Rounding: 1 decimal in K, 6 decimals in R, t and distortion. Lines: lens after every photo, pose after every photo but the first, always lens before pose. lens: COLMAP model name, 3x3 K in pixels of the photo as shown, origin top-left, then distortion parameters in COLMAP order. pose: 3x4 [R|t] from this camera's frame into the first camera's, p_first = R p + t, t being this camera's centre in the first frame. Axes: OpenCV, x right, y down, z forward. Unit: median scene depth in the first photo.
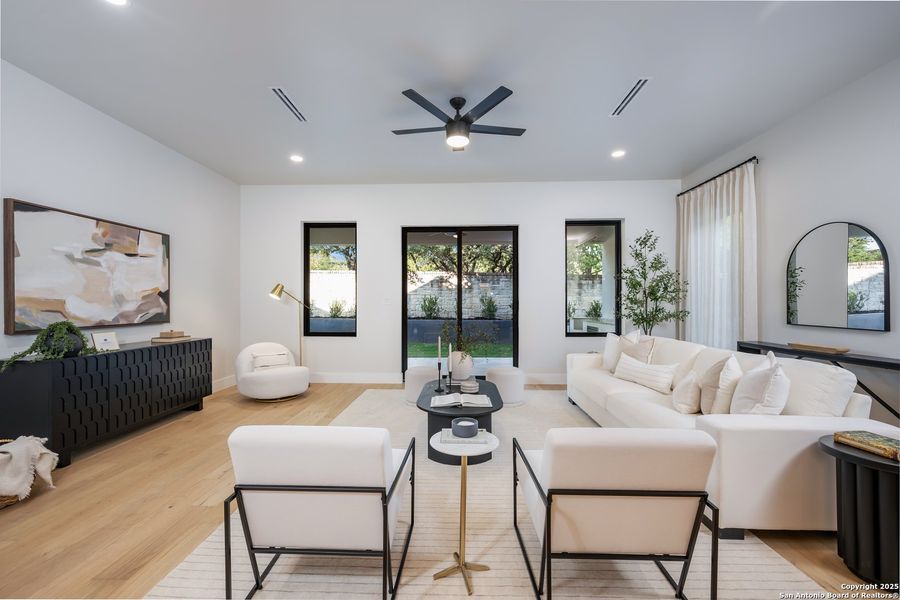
lens RADIAL K [[373.6, 0, 444.6], [0, 373.6, 303.1], [0, 0, 1]] dist [-0.000768, -0.000377]
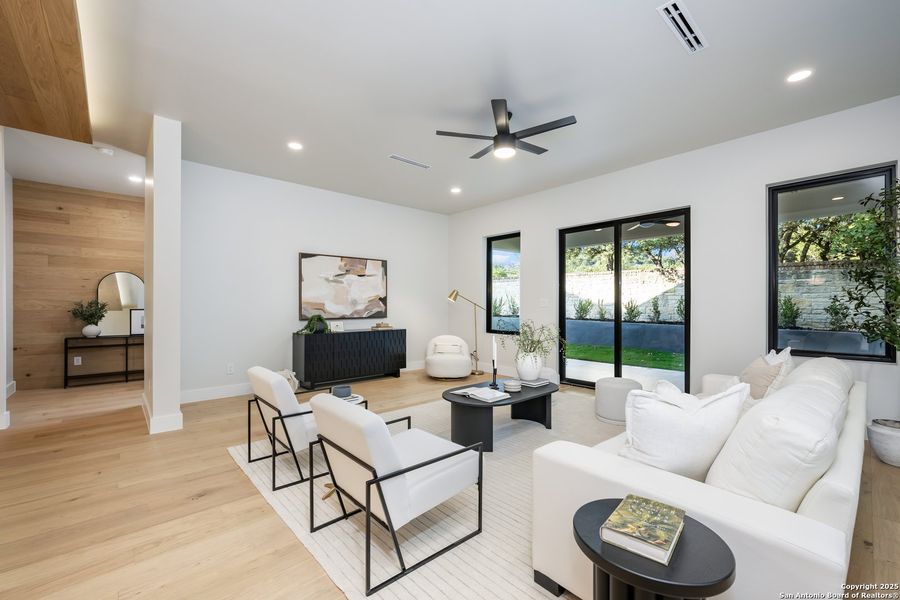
lens RADIAL K [[373.6, 0, 448.8], [0, 373.6, 307.2], [0, 0, 1]] dist [-0.000768, -0.000377]
pose [[0.696693, 0.004687, -0.717354, 0.539943], [-0.001492, 0.999986, 0.005085, 0.001458], [0.717368, -0.002472, 0.696690, 0.110583]]
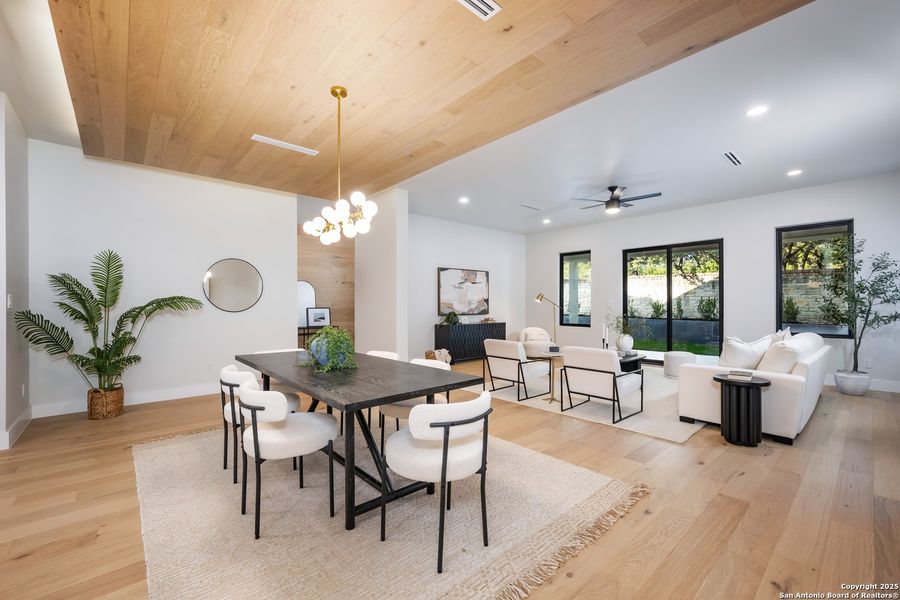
lens RADIAL K [[373.6, 0, 448.6], [0, 373.6, 306.6], [0, 0, 1]] dist [-0.000768, -0.000377]
pose [[0.692898, 0.003526, -0.721027, 0.590678], [-0.000404, 0.999990, 0.004502, 0.002029], [0.721036, -0.002827, 0.692892, -0.582226]]
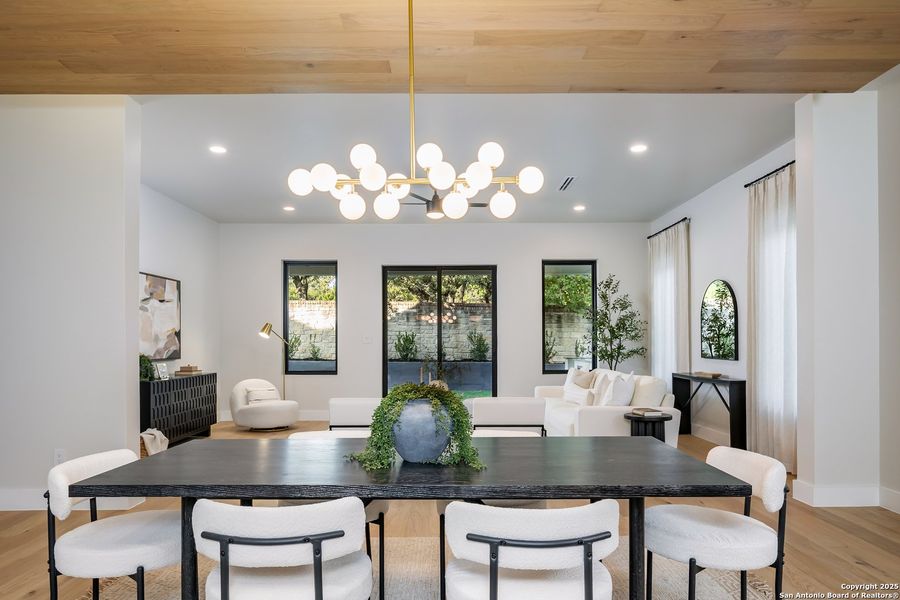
lens RADIAL K [[590.1, 0, 450.9], [0, 590.1, 341.6], [0, 0, 1]] dist [-0.008257, 0.005187]
pose [[0.998851, -0.001749, 0.047885, -0.008110], [0.001760, 0.999998, -0.000197, 0.002350], [-0.047885, 0.000281, 0.998853, -0.806723]]
